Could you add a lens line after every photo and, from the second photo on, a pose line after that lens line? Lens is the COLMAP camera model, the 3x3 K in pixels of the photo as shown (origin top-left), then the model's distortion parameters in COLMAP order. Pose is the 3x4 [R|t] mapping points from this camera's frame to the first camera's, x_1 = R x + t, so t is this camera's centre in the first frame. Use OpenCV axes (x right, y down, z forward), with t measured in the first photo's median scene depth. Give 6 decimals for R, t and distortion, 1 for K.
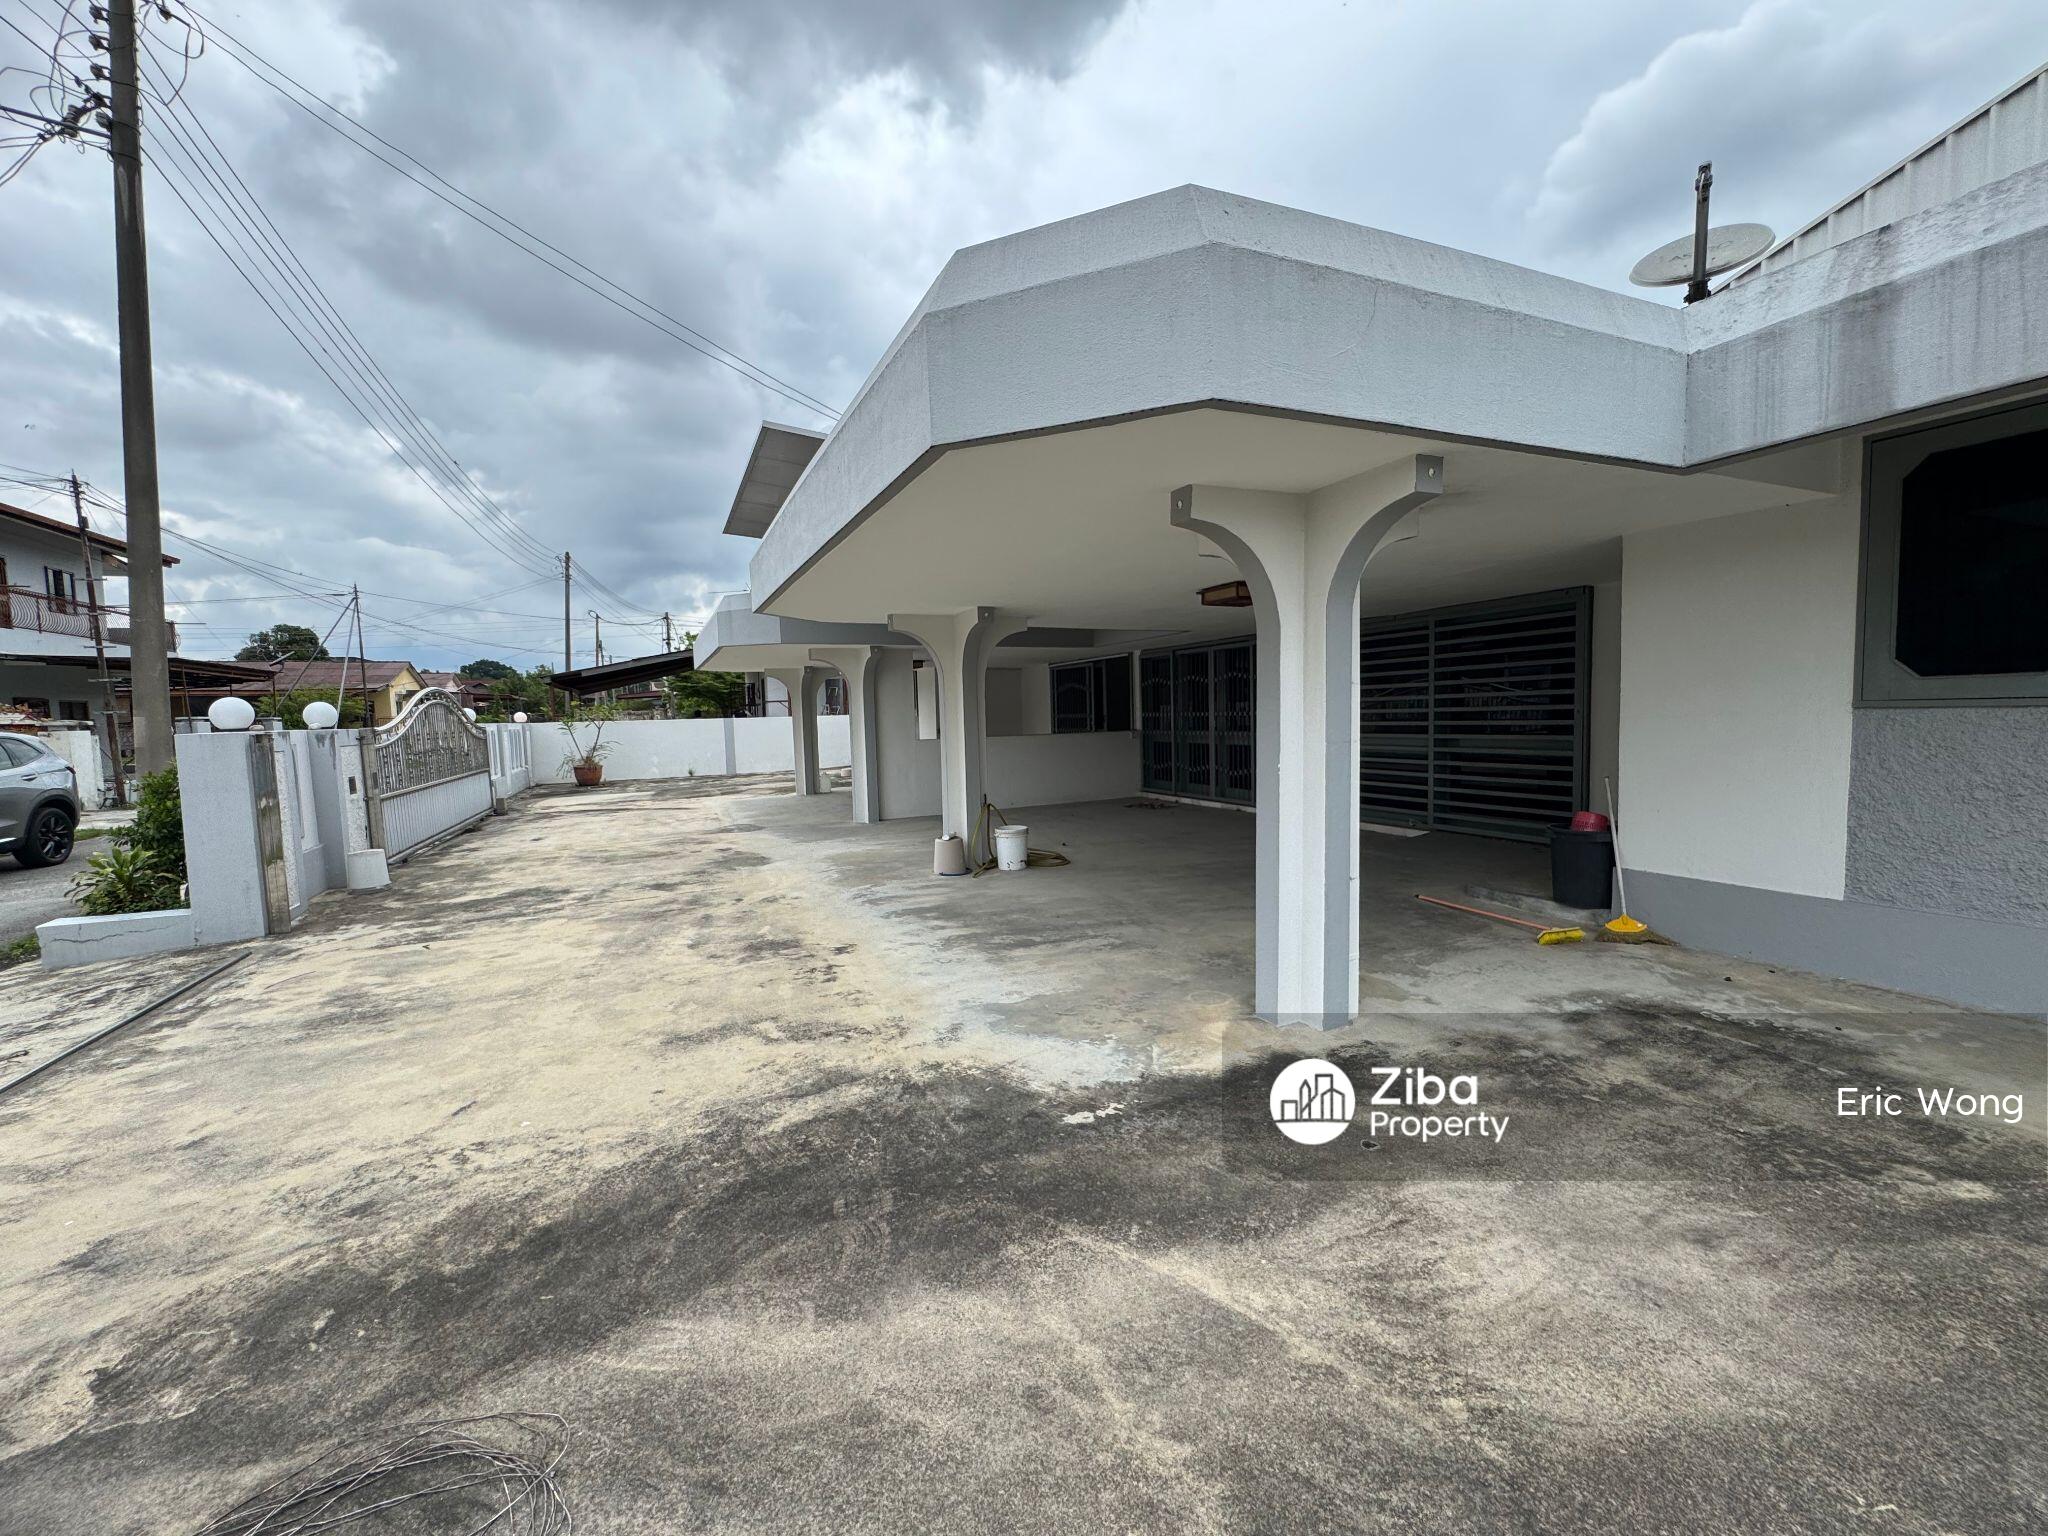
lens RADIAL K [[816.7, 0, 1014.8], [0, 816.7, 769.5], [0, 0, 1]] dist [-0.004328, 0.000856]
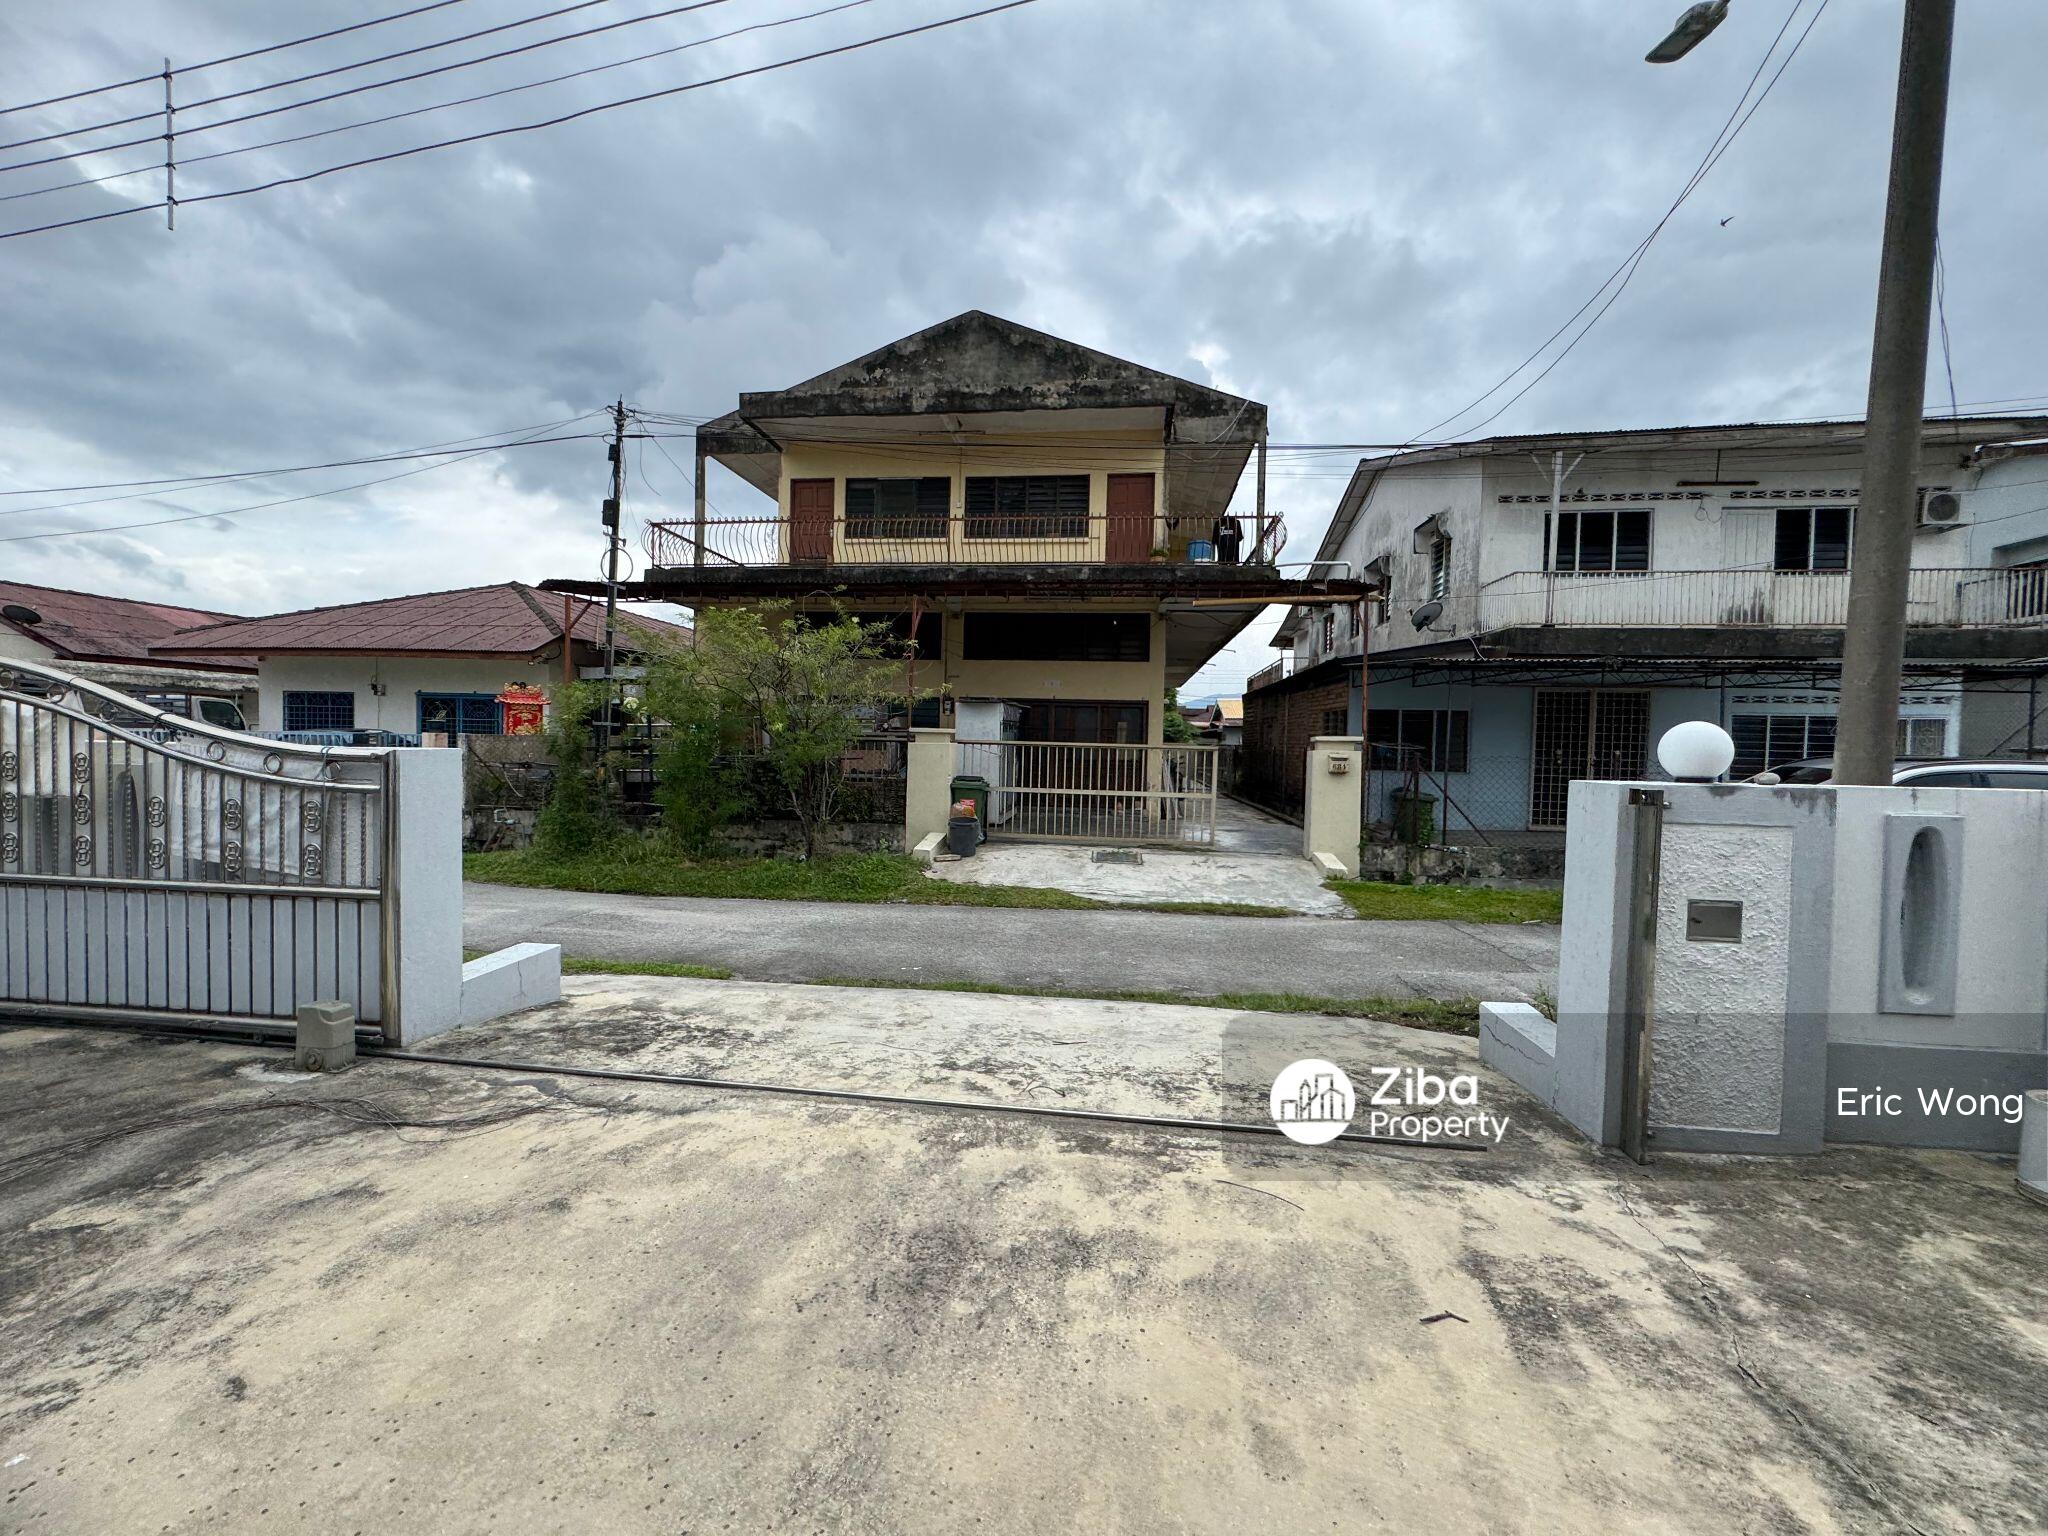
lens RADIAL K [[816.7, 0, 1024.6], [0, 816.7, 767.6], [0, 0, 1]] dist [-0.004328, 0.000856]
pose [[-0.510622, 0.044329, -0.858662, -0.376239], [-0.069027, 0.993333, 0.092330, -0.130038], [0.857030, 0.106417, -0.504158, 1.437573]]
